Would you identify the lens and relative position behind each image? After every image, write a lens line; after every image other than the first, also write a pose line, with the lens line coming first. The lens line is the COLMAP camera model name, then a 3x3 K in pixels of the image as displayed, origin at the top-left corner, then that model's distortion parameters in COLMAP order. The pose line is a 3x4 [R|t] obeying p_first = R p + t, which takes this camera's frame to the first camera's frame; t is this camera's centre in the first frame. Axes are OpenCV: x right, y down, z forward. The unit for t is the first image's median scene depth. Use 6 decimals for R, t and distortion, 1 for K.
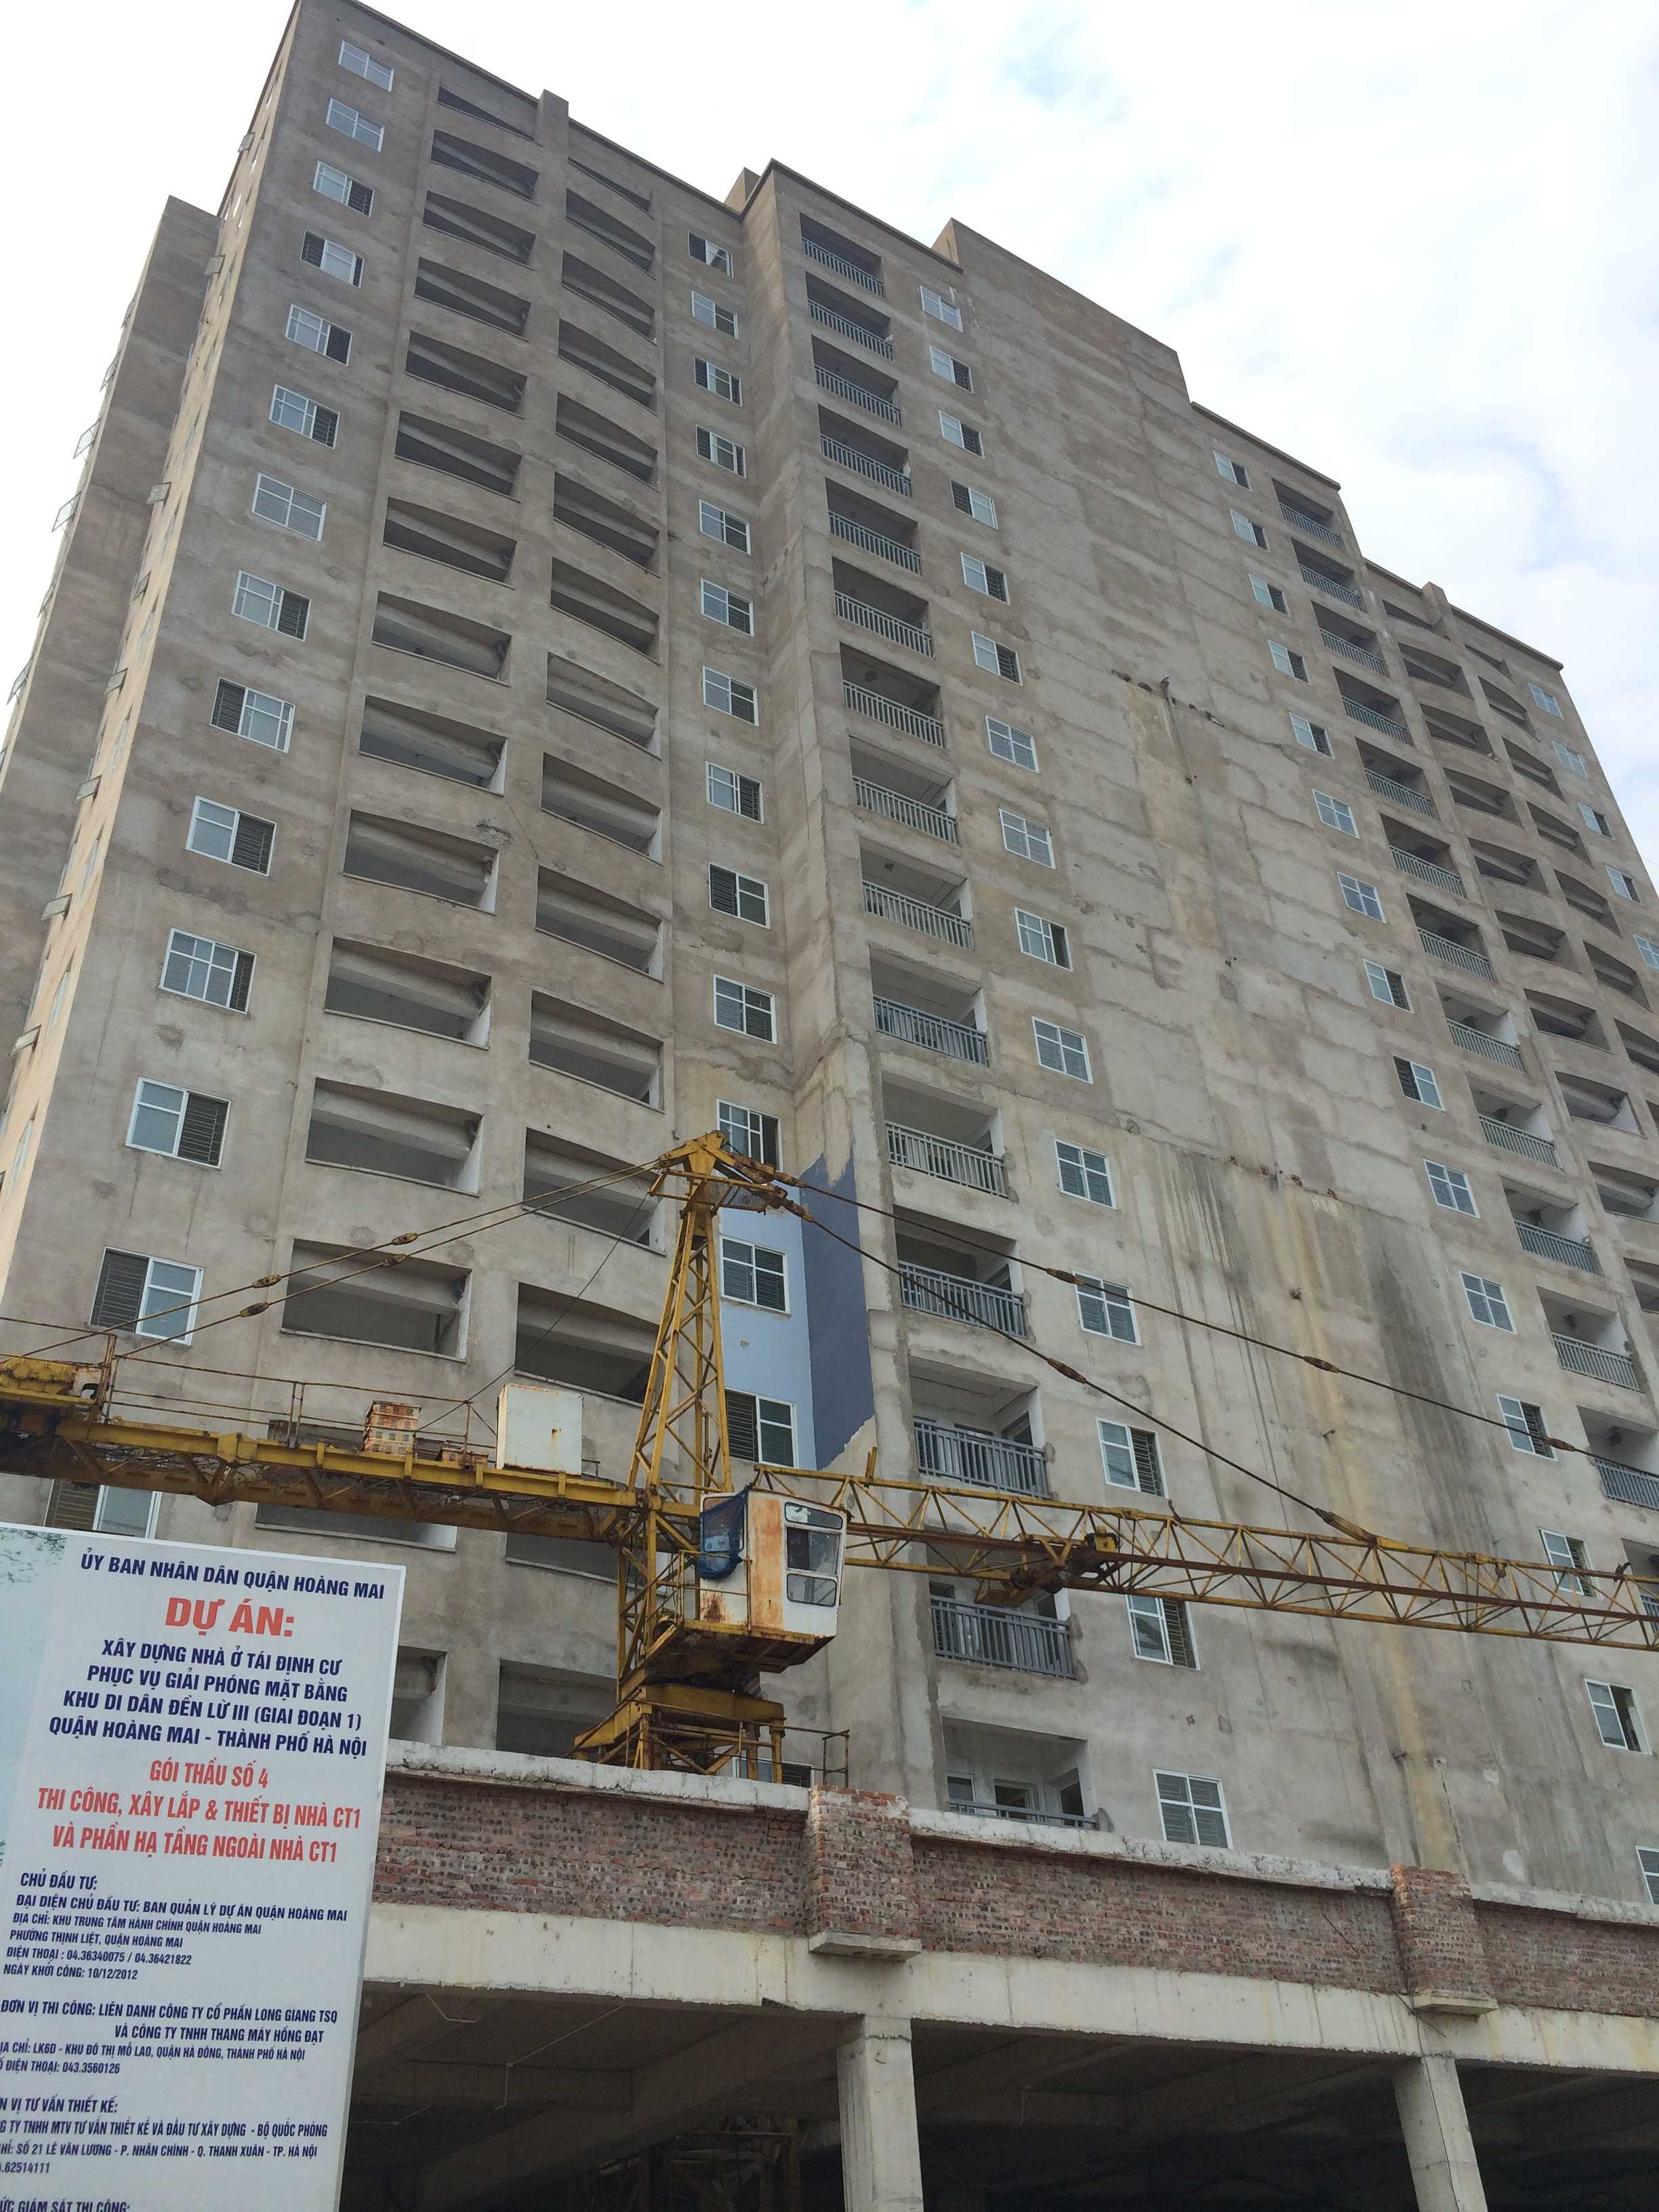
lens RADIAL K [[1912.4, 0, 829.5], [0, 1912.4, 1106.0], [0, 0, 1]] dist [0.052249, -0.012564]
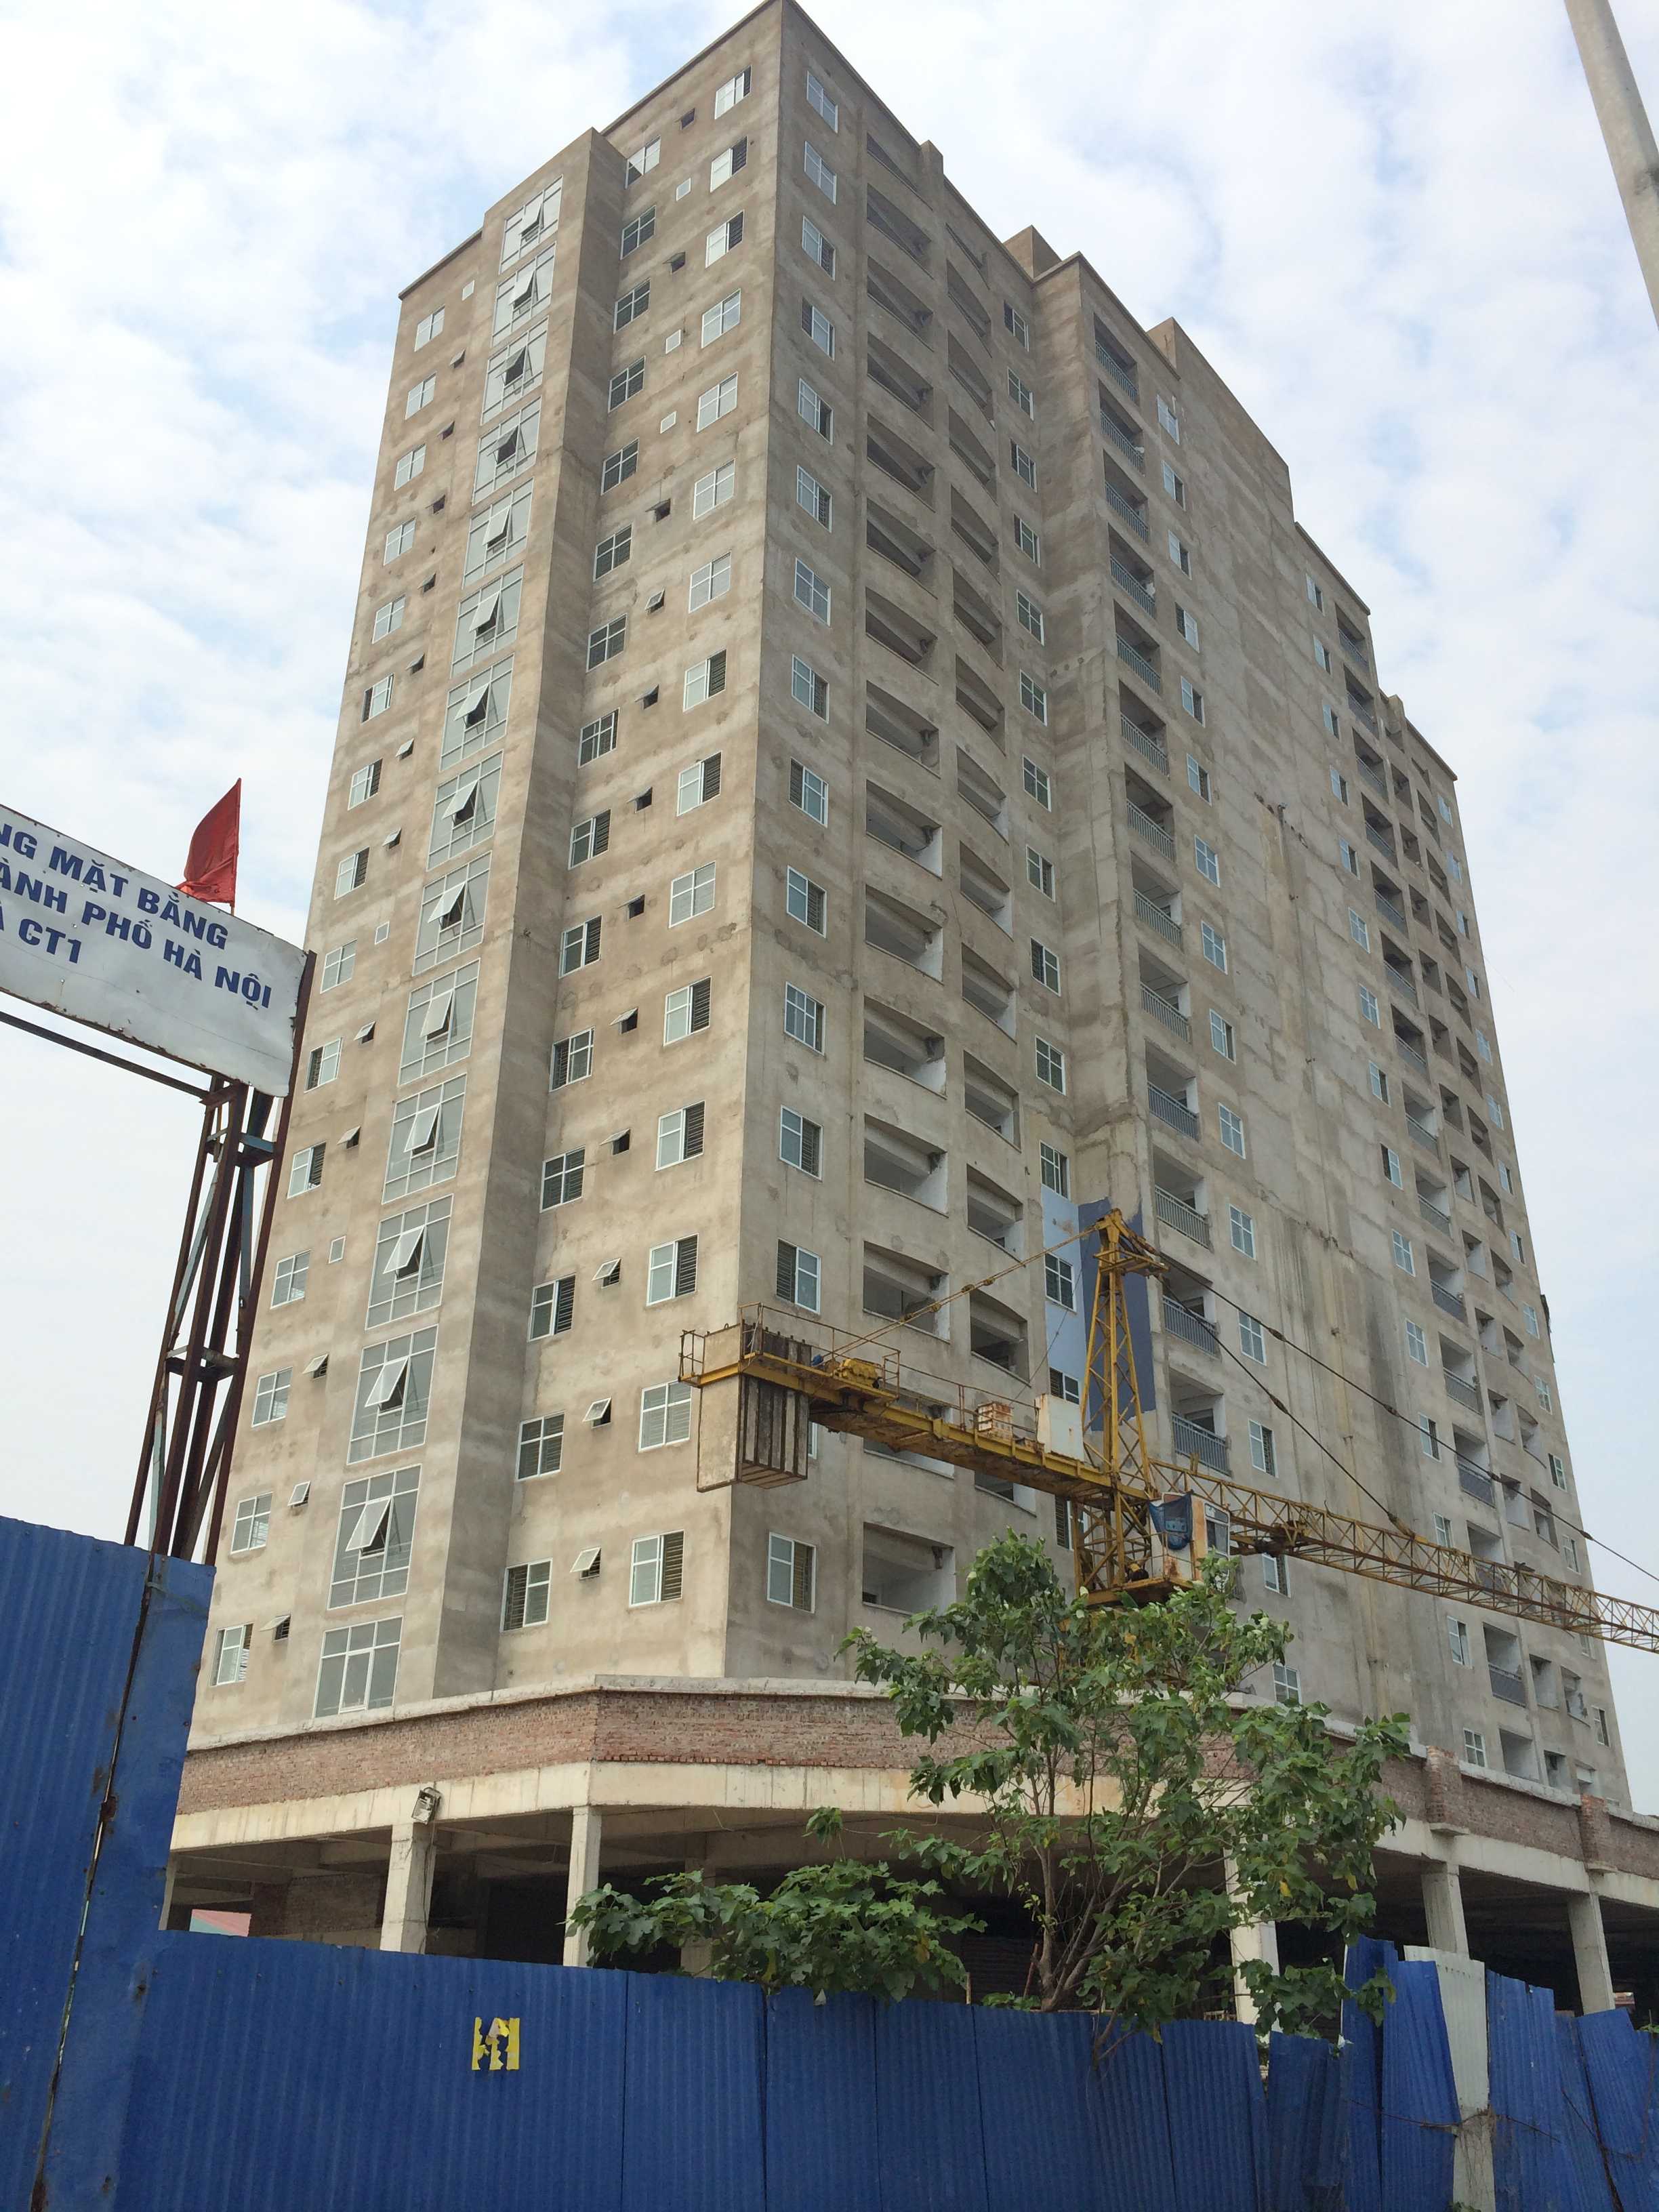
lens RADIAL K [[1912.4, 0, 829.5], [0, 1912.4, 1106.0], [0, 0, 1]] dist [0.052249, -0.012564]
pose [[0.941397, 0.212260, 0.262138, -0.529253], [-0.251942, 0.959231, 0.128065, -0.153939], [-0.224268, -0.186604, 0.956495, -0.255438]]
